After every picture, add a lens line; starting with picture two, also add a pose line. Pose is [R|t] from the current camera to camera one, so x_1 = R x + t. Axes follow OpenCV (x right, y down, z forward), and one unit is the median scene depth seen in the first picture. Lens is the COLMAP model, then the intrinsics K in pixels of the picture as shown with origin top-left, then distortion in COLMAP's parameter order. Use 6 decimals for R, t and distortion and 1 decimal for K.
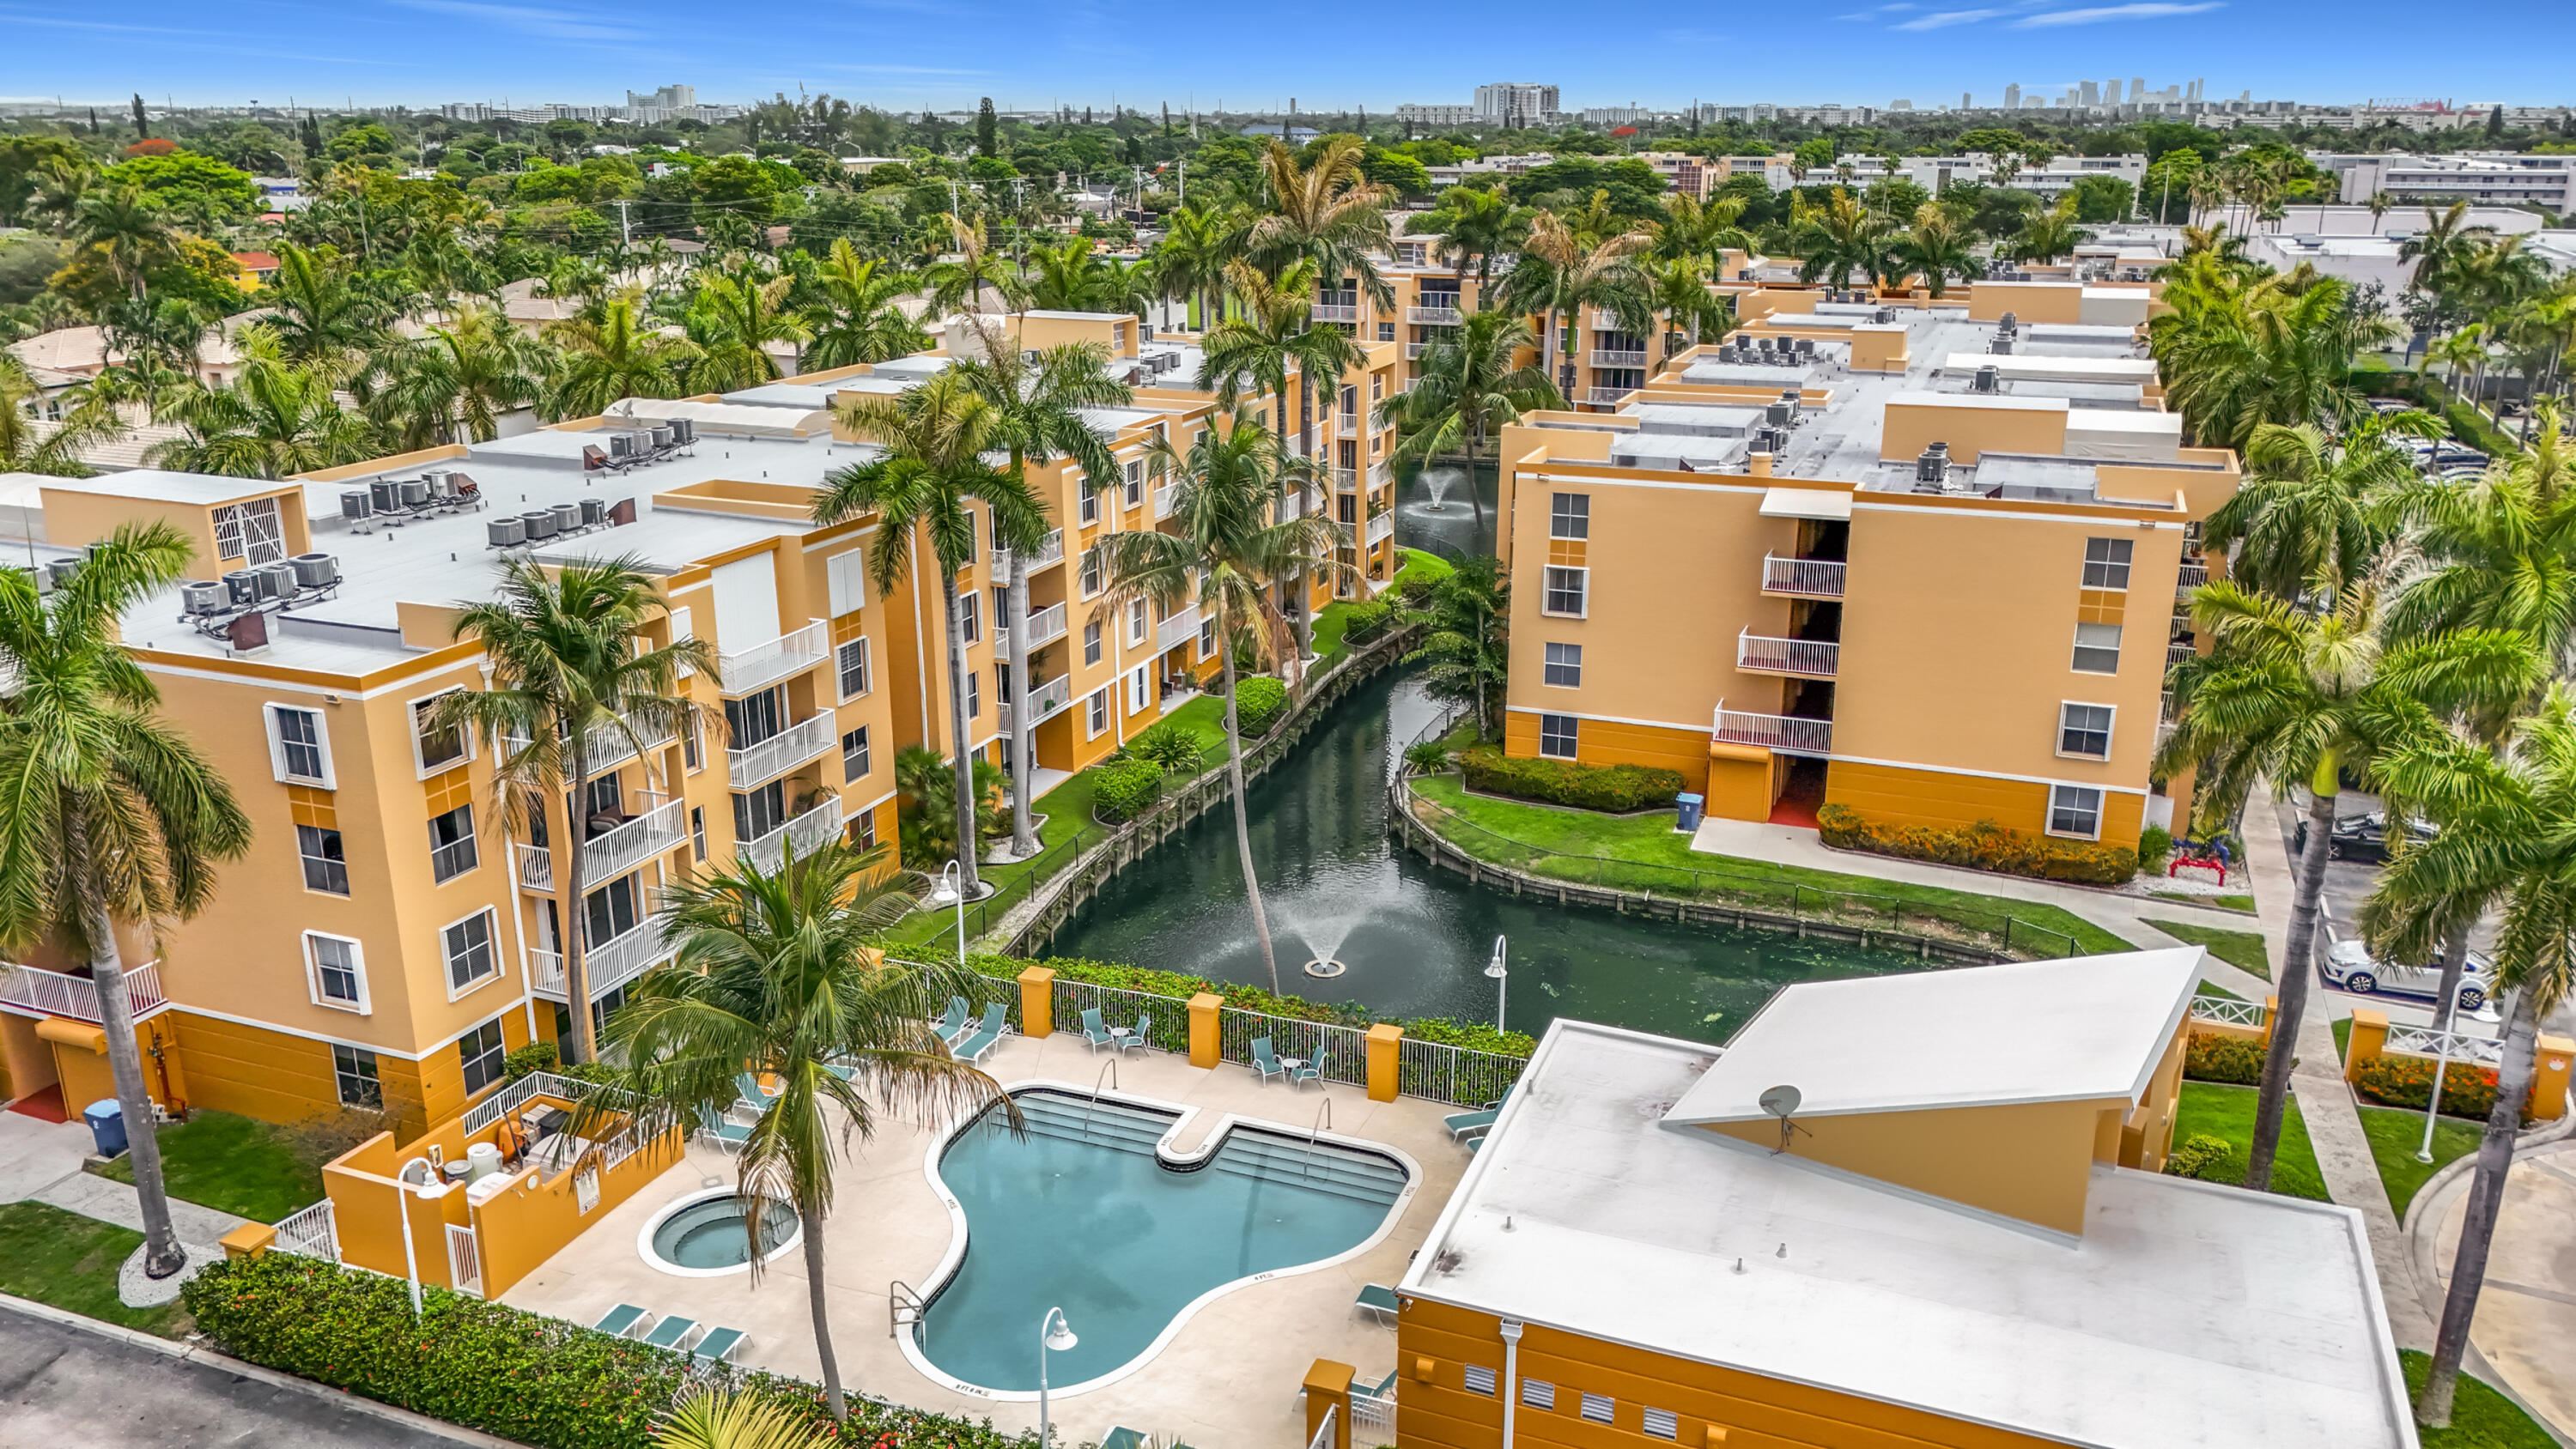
lens RADIAL K [[1919.6, 0, 1288.0], [0, 1919.6, 724.5], [0, 0, 1]] dist [0.064930, -0.098475]
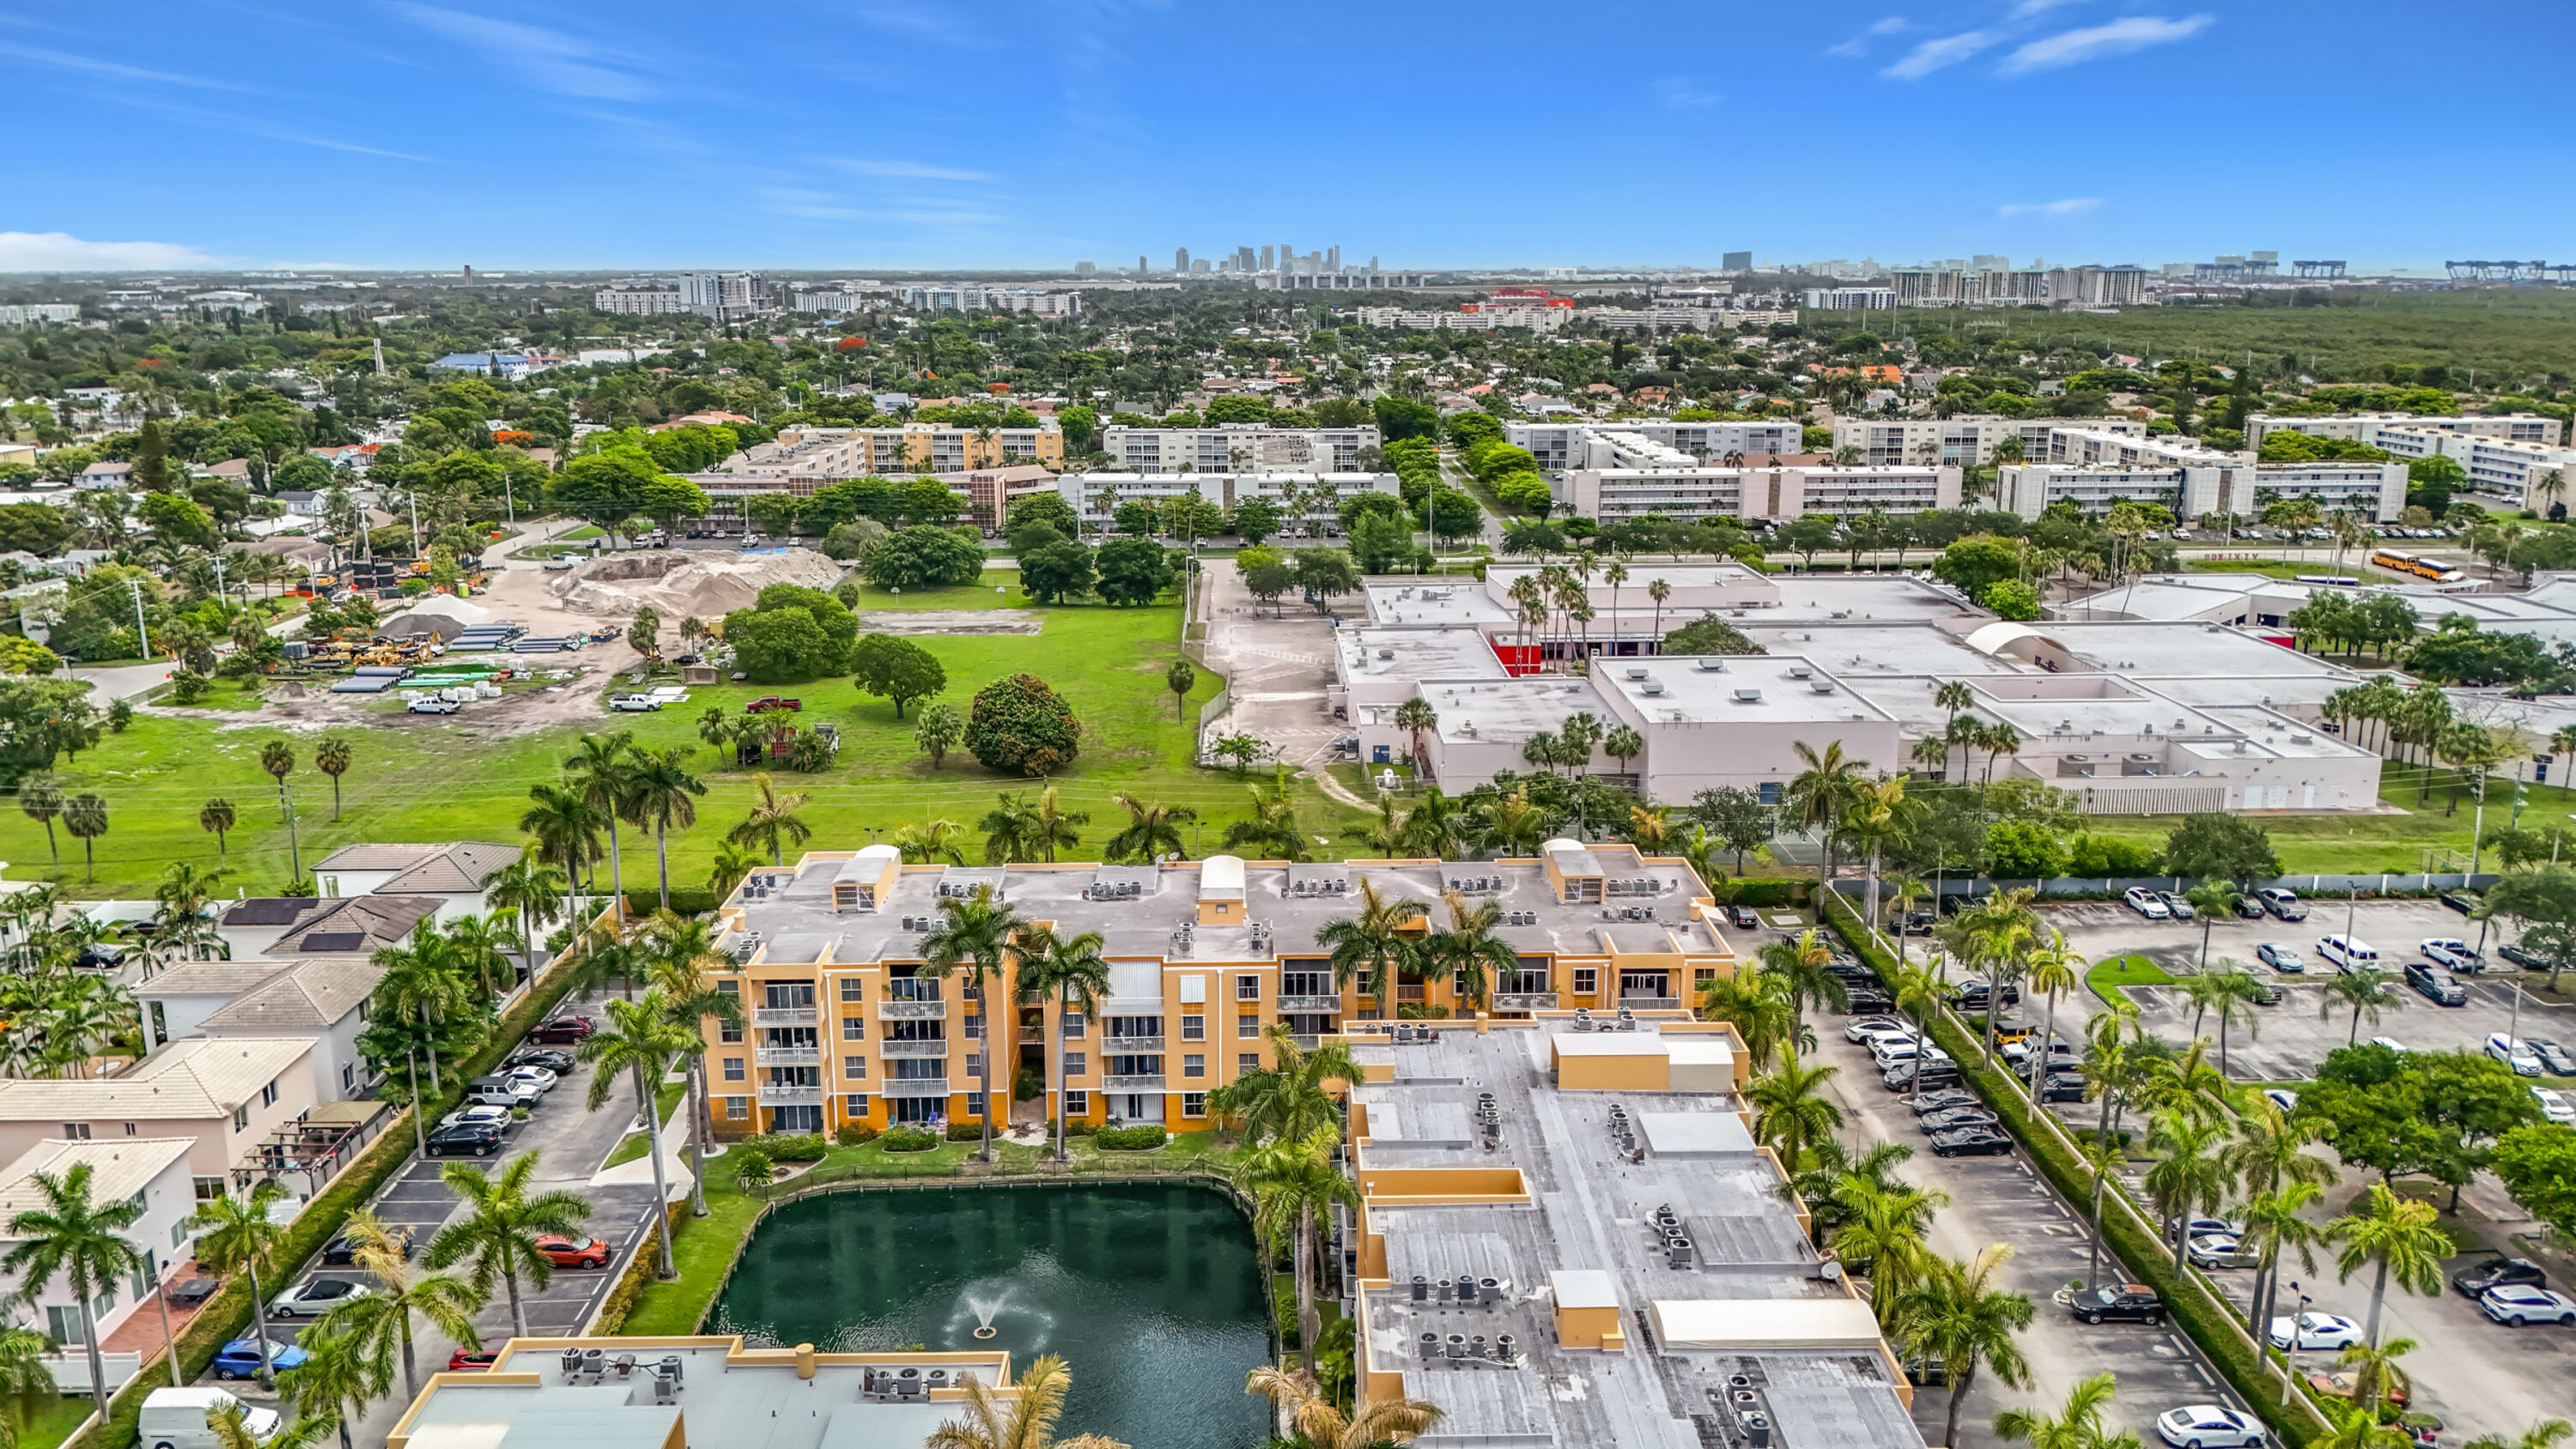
lens RADIAL K [[1910.6, 0, 1288.0], [0, 1910.6, 724.5], [0, 0, 1]] dist [0.052387, -0.076813]
pose [[0.922491, -0.088447, 0.375748, -0.190688], [0.117021, 0.991667, -0.053868, -0.655573], [-0.367853, 0.093663, 0.925155, 0.322343]]
